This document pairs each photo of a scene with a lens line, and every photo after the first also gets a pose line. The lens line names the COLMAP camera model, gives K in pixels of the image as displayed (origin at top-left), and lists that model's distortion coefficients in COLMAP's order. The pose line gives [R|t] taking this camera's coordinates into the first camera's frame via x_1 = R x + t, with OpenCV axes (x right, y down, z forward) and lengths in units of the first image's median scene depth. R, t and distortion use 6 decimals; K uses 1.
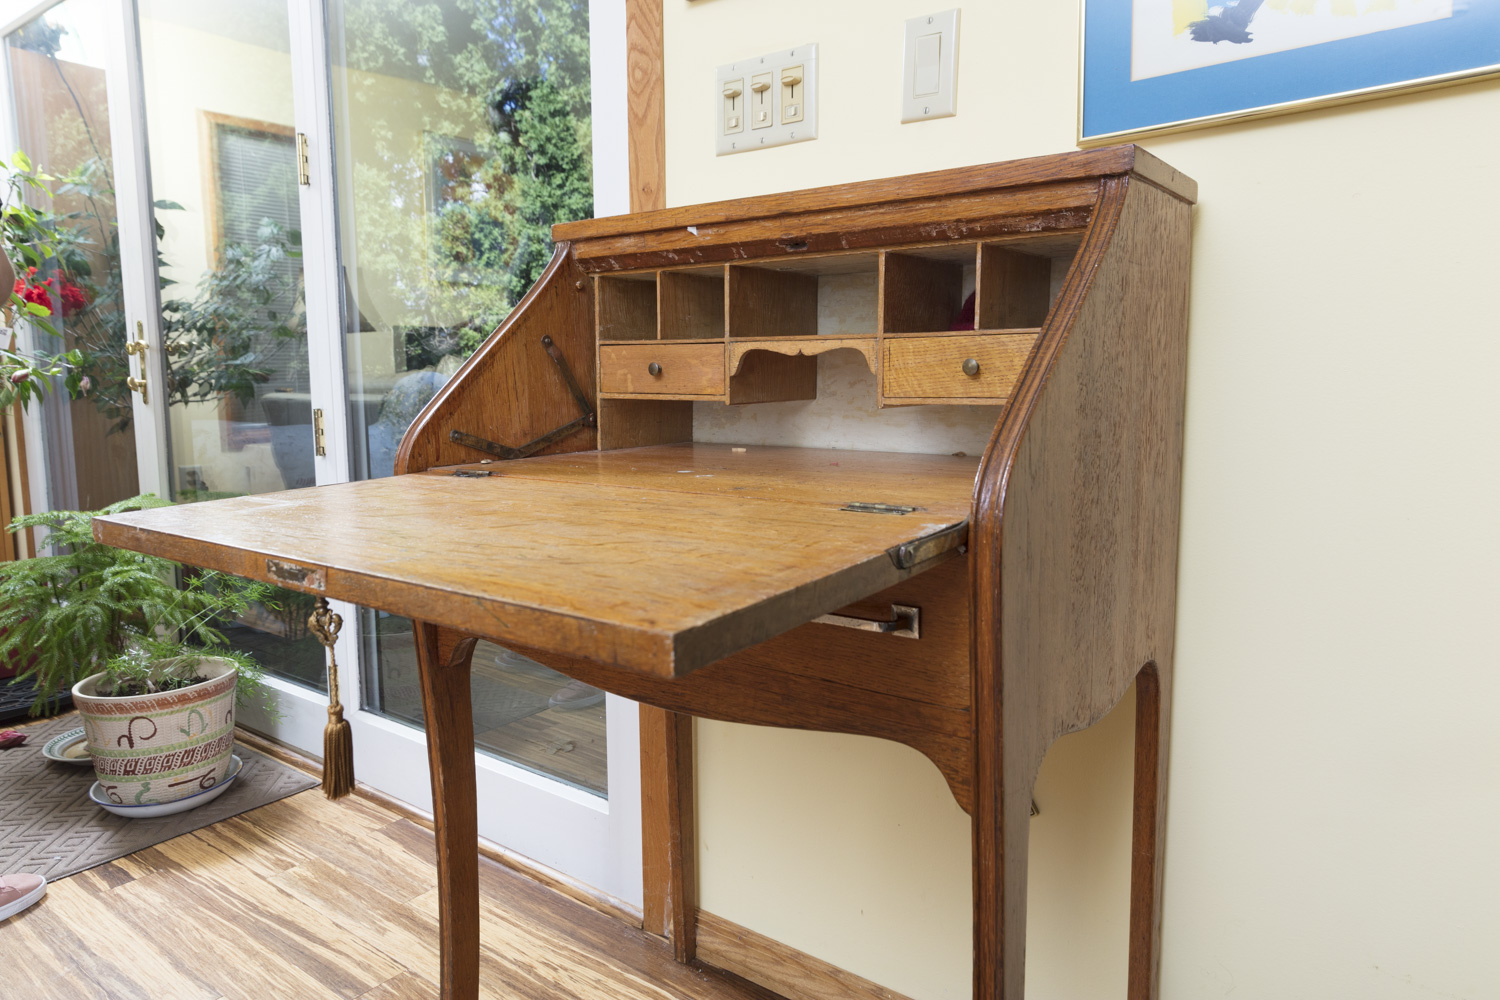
lens RADIAL K [[976.6, 0, 747.4], [0, 976.6, 498.8], [0, 0, 1]] dist [0.001137, -0.005040]
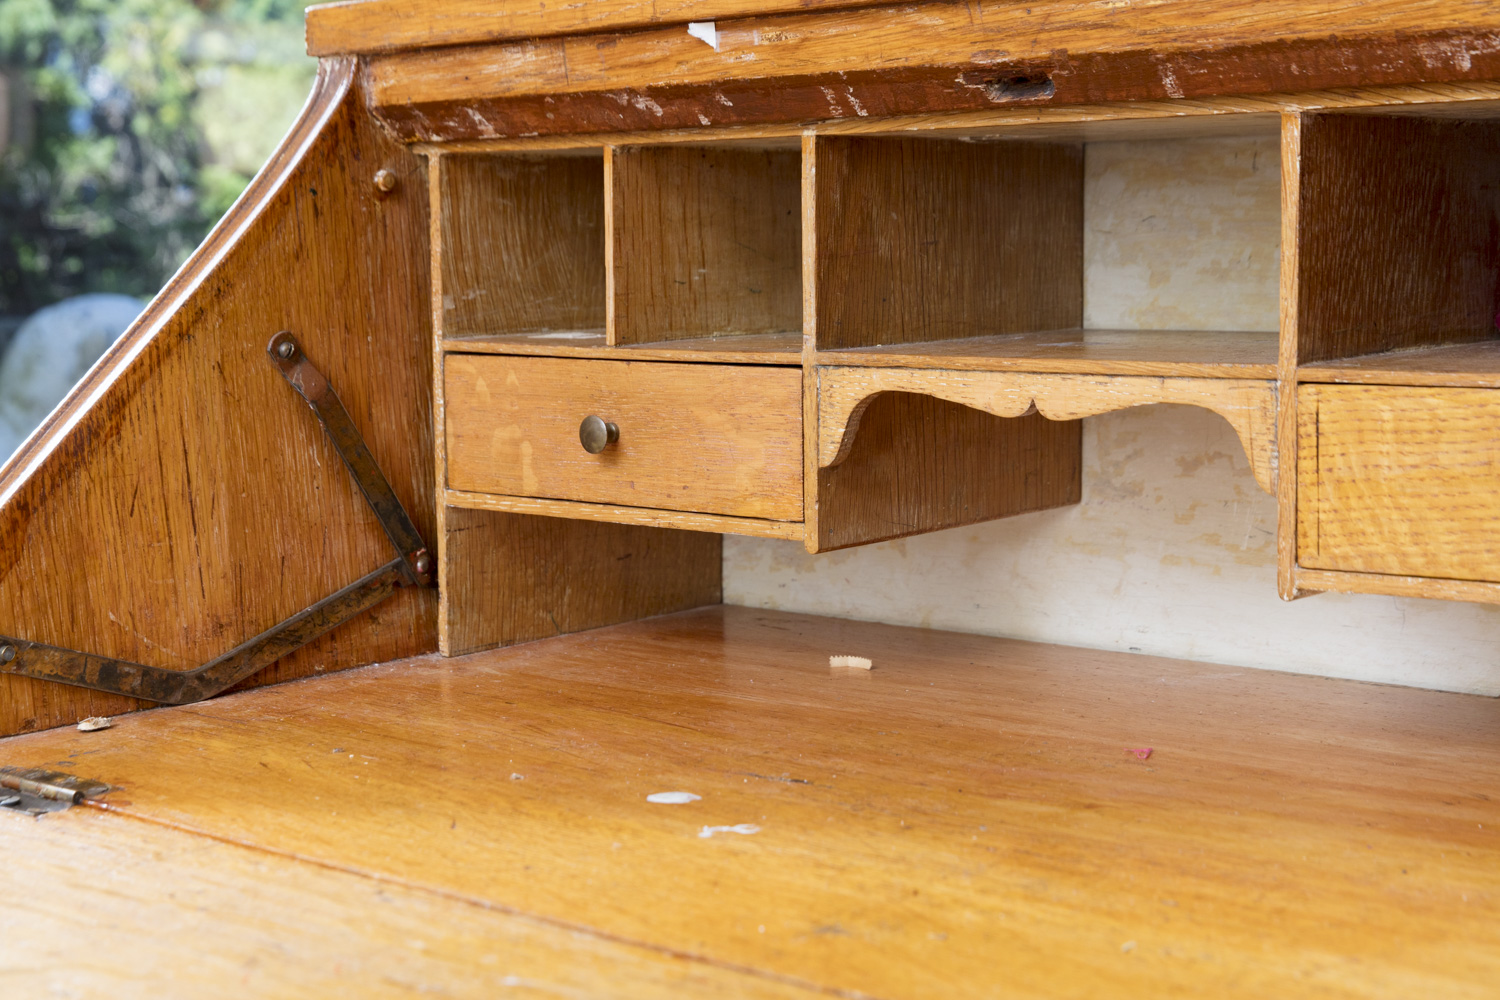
lens RADIAL K [[2345.3, 0, 754.8], [0, 2345.3, 479.6], [0, 0, 1]] dist [-0.031157, 0.000000]
pose [[0.997869, -0.002330, -0.065211, 0.012120], [0.000539, 0.999622, -0.027471, -0.099607], [0.065251, 0.027377, 0.997493, 0.208618]]
